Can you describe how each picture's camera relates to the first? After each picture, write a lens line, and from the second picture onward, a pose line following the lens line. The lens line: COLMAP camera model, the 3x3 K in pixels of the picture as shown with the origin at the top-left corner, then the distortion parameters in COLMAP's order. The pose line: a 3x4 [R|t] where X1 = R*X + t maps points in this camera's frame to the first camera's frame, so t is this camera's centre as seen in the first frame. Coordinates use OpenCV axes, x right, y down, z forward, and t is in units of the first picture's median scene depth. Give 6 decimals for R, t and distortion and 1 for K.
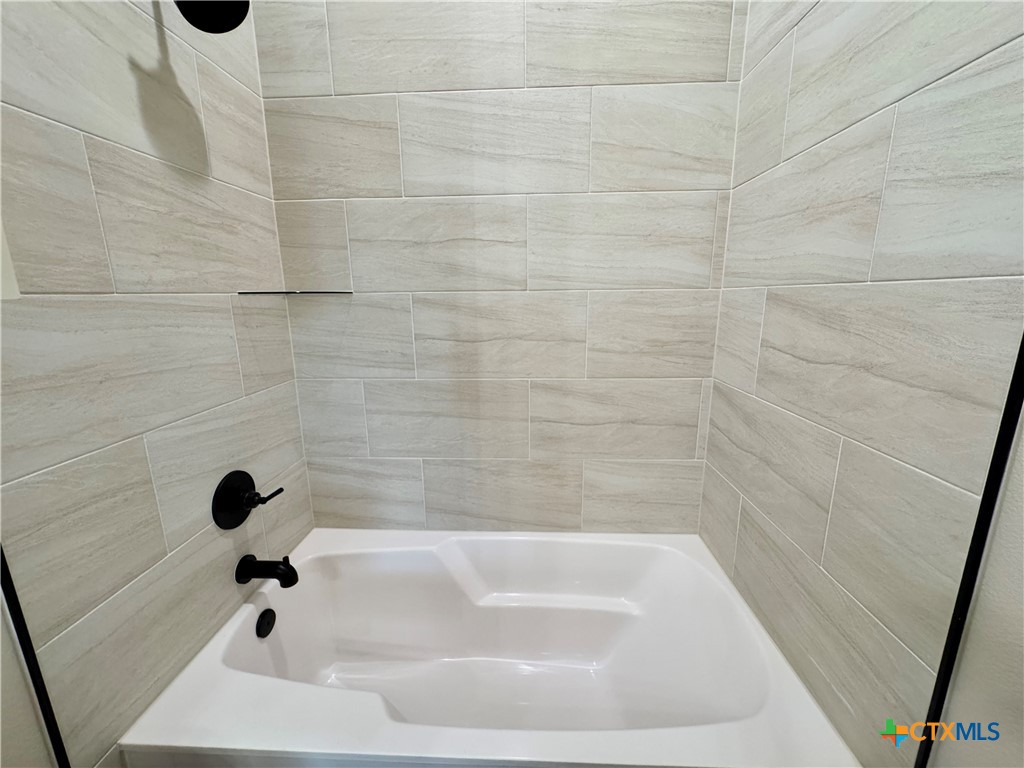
lens RADIAL K [[408.7, 0, 511.5], [0, 408.7, 384.0], [0, 0, 1]] dist [-0.001143, 0.000563]
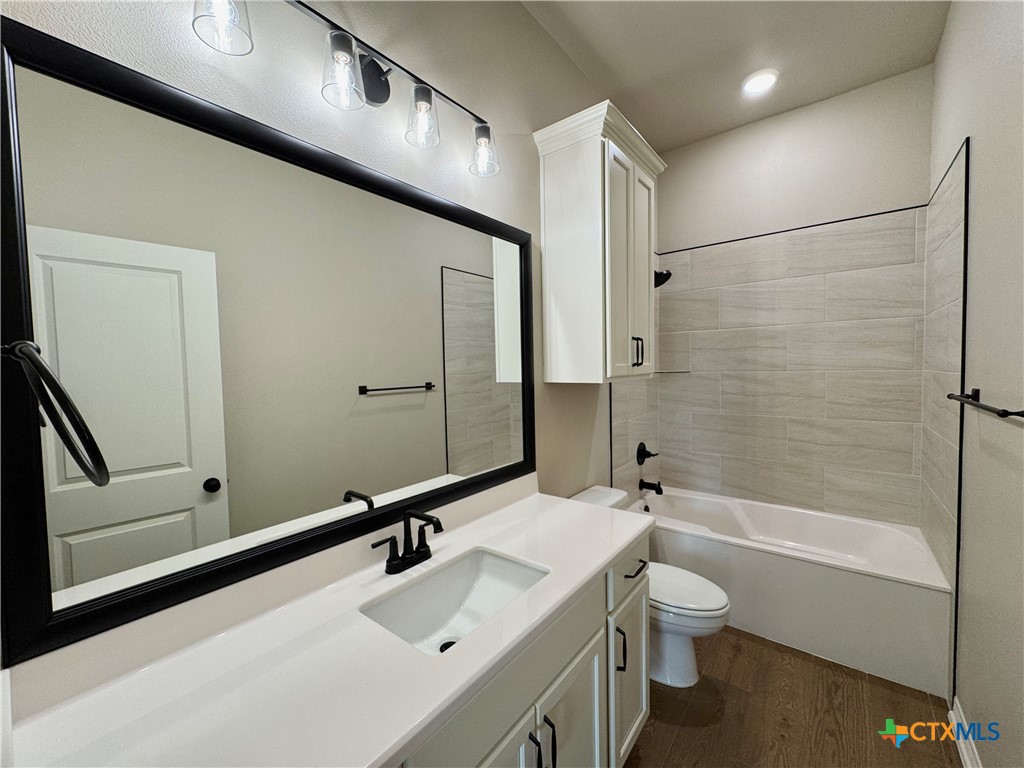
lens RADIAL K [[408.7, 0, 511.5], [0, 408.7, 384.0], [0, 0, 1]] dist [-0.001143, 0.000563]
pose [[0.803892, 0.019584, -0.594453, 0.143067], [-0.112209, 0.986504, -0.119244, 0.215011], [0.584095, 0.162562, 0.795240, -1.316631]]
